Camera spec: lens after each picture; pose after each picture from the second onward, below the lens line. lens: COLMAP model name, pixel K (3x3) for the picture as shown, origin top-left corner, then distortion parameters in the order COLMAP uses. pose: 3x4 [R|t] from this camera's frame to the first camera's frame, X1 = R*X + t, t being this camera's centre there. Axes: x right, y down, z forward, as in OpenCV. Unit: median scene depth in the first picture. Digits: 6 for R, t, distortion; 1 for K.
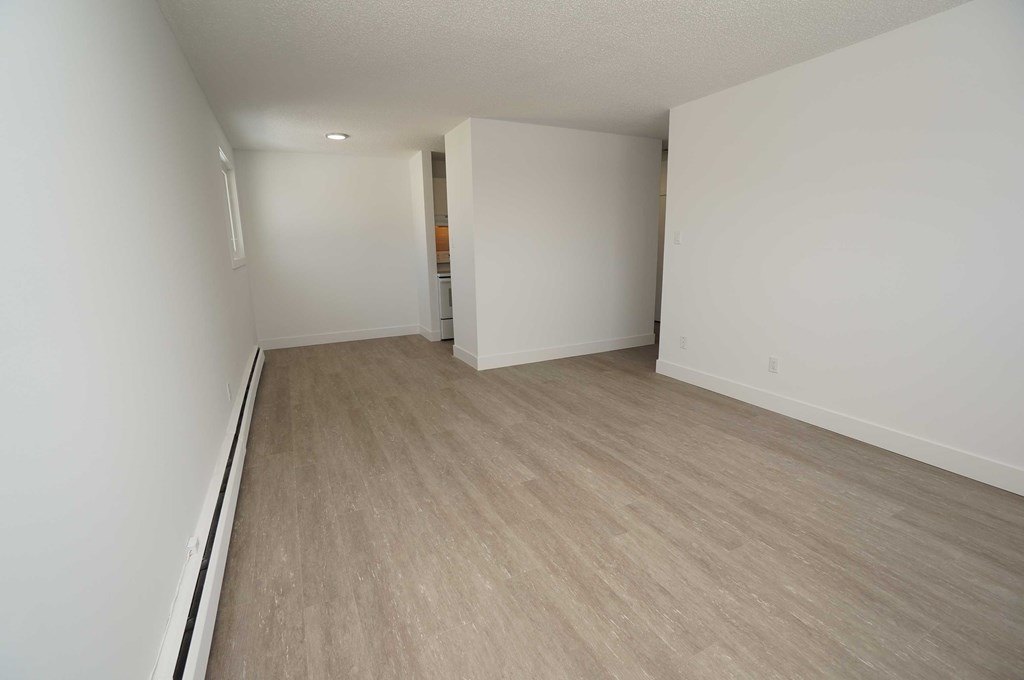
lens RADIAL K [[449.2, 0, 508.4], [0, 449.2, 343.4], [0, 0, 1]] dist [-0.064296, 0.024162]
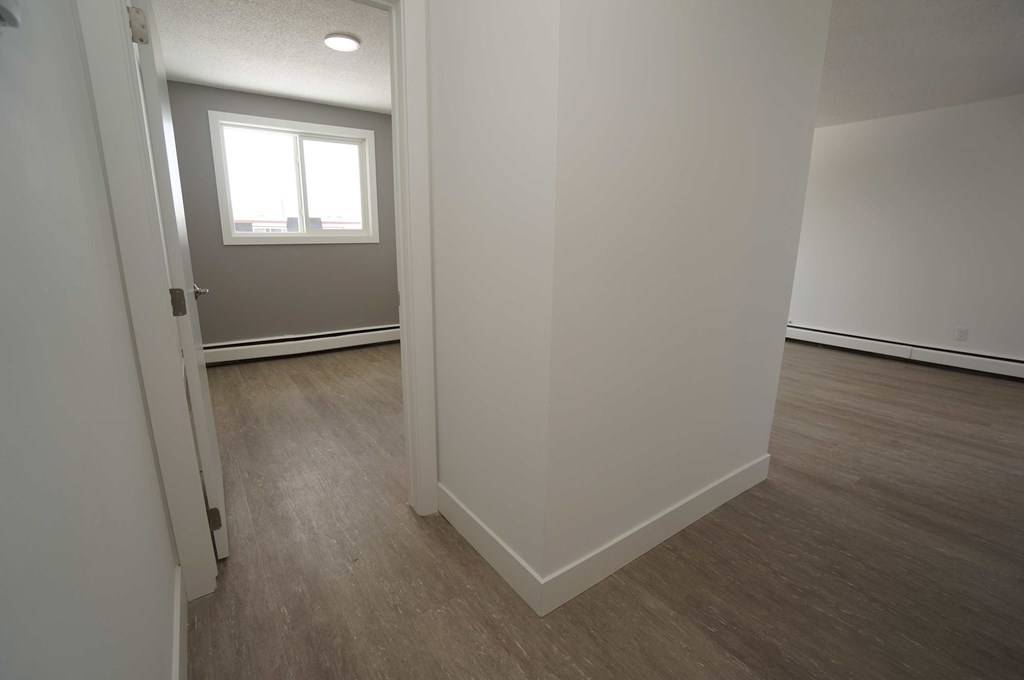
lens RADIAL K [[449.2, 0, 508.4], [0, 449.2, 343.4], [0, 0, 1]] dist [-0.064296, 0.024162]
pose [[-0.986832, 0.041619, -0.156305, 0.789843], [-0.031099, 0.899484, 0.435846, -0.322111], [0.158733, 0.434967, -0.886345, 1.512488]]
